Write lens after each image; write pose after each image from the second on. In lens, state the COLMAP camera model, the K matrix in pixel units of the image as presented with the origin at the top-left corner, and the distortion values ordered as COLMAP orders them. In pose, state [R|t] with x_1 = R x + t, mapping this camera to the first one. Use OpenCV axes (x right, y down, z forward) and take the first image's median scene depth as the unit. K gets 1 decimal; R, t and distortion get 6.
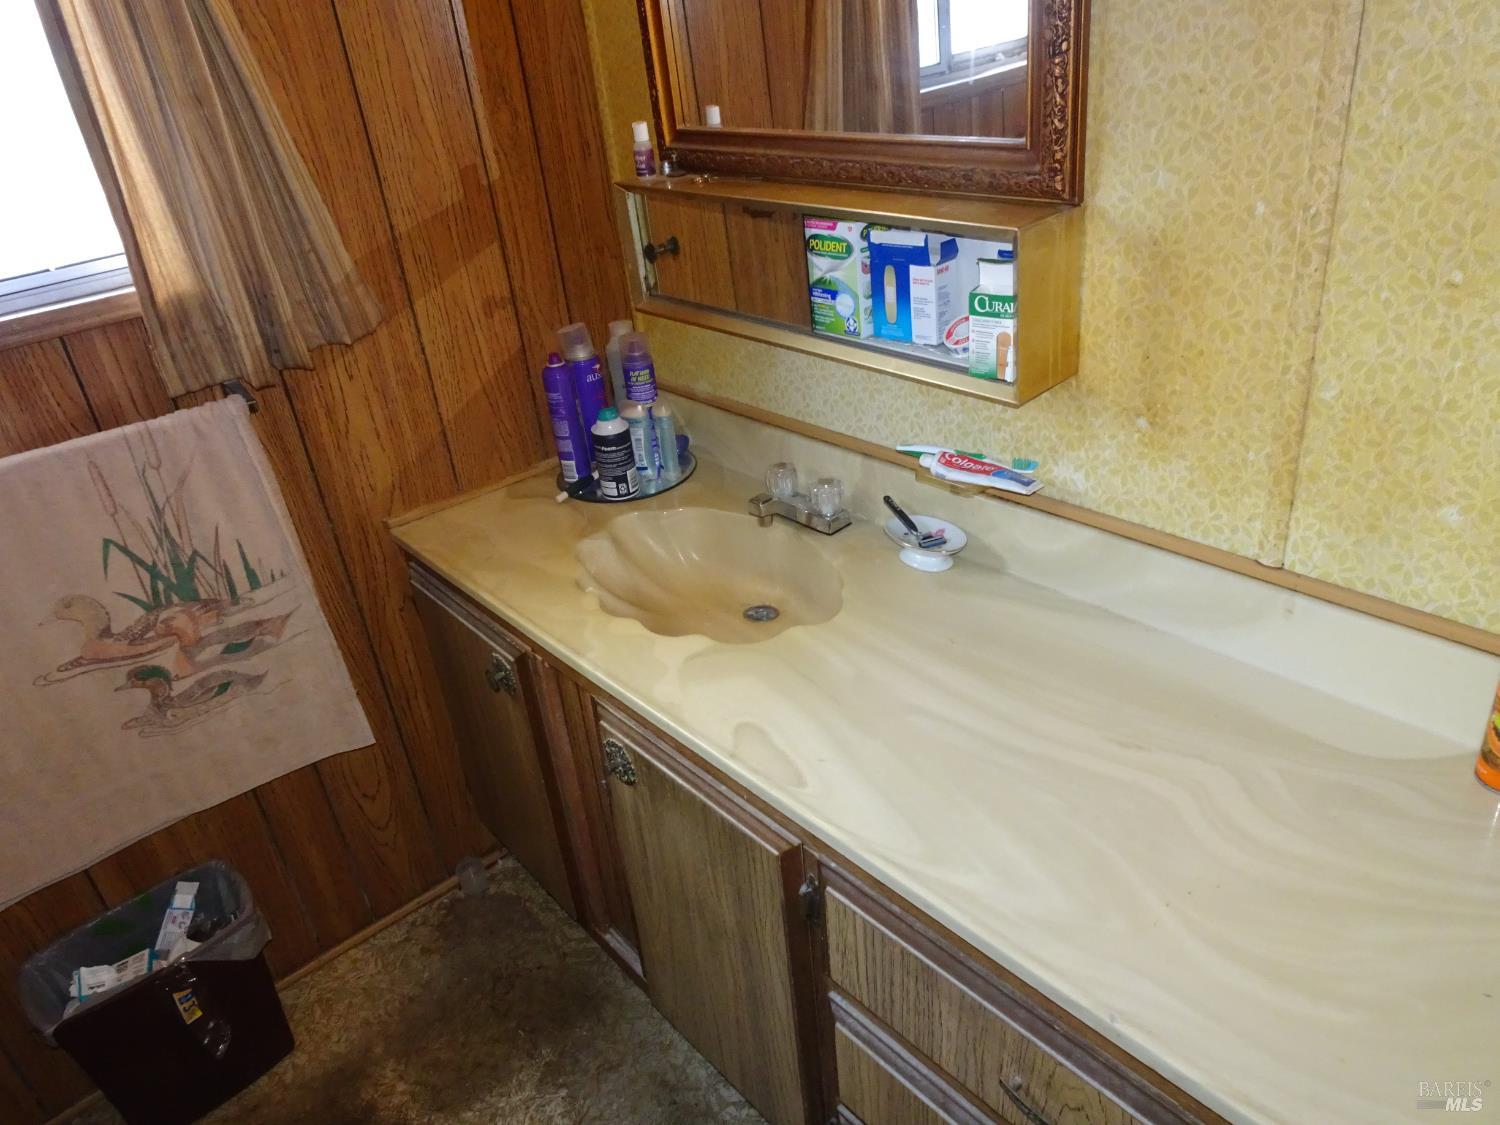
lens RADIAL K [[1067.8, 0, 750.0], [0, 1067.8, 562.5], [0, 0, 1]] dist [0.009099, -0.002660]
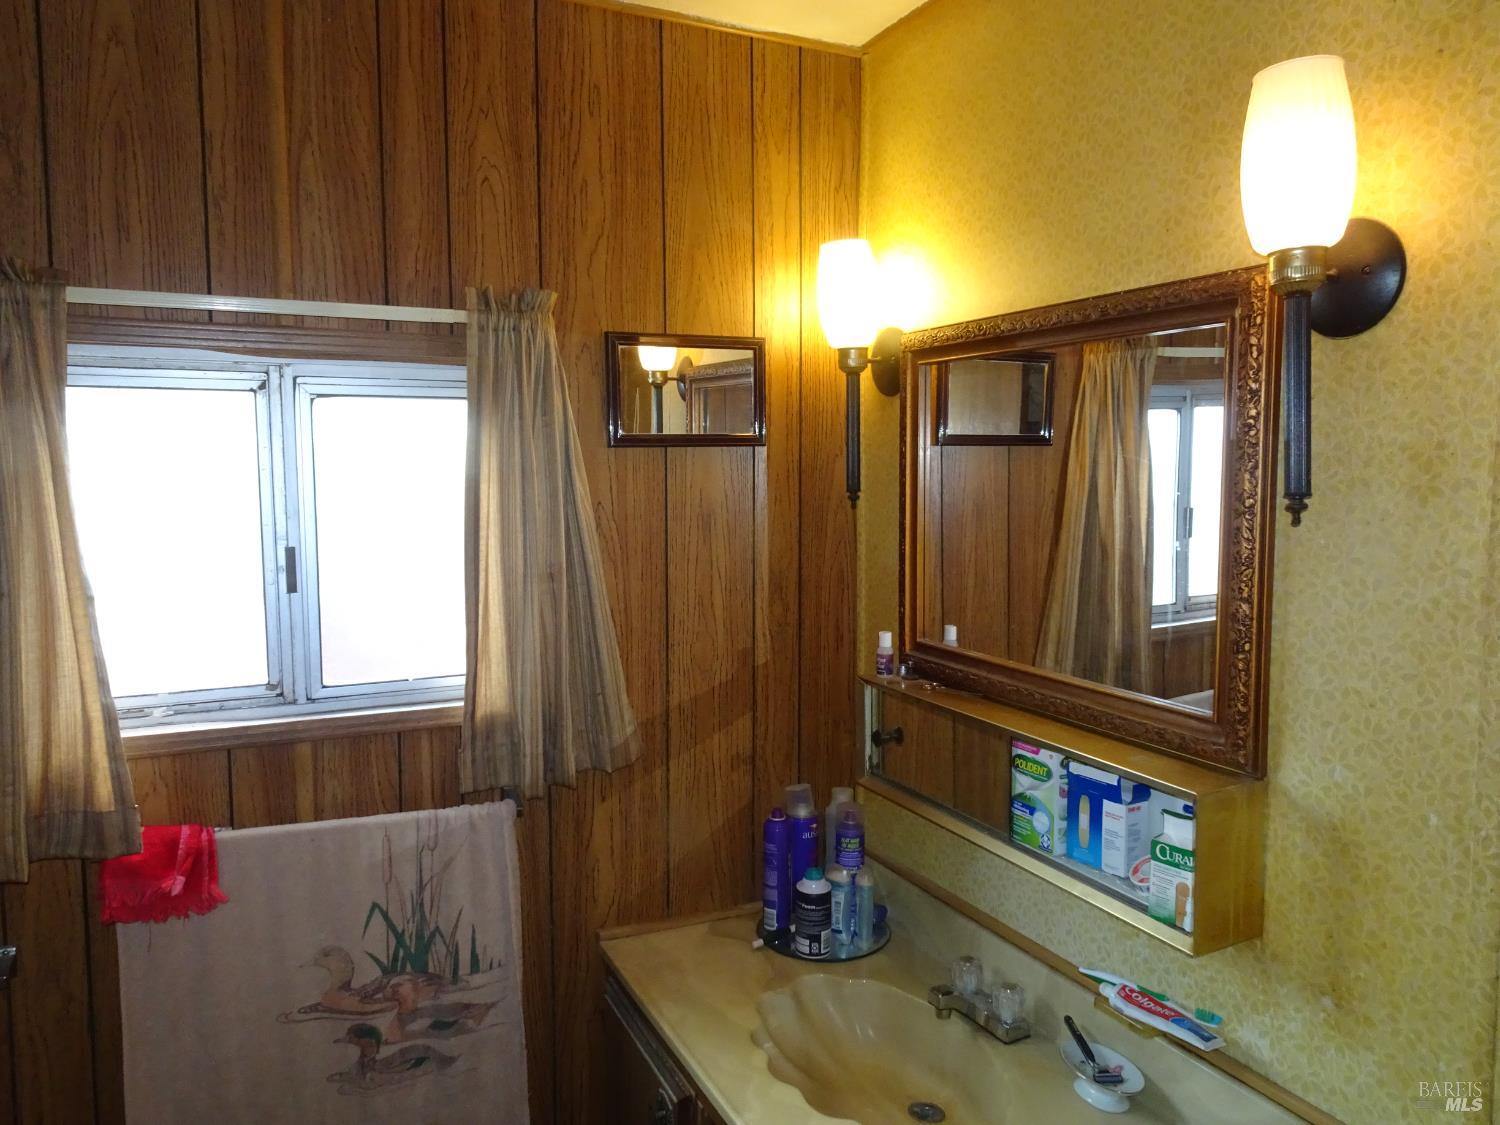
lens RADIAL K [[1067.8, 0, 750.0], [0, 1067.8, 562.5], [0, 0, 1]] dist [0.009099, -0.002660]
pose [[0.960746, 0.126648, -0.246836, 0.039466], [-0.212793, 0.907273, -0.362733, -0.022963], [0.178008, 0.401019, 0.898608, -0.137752]]
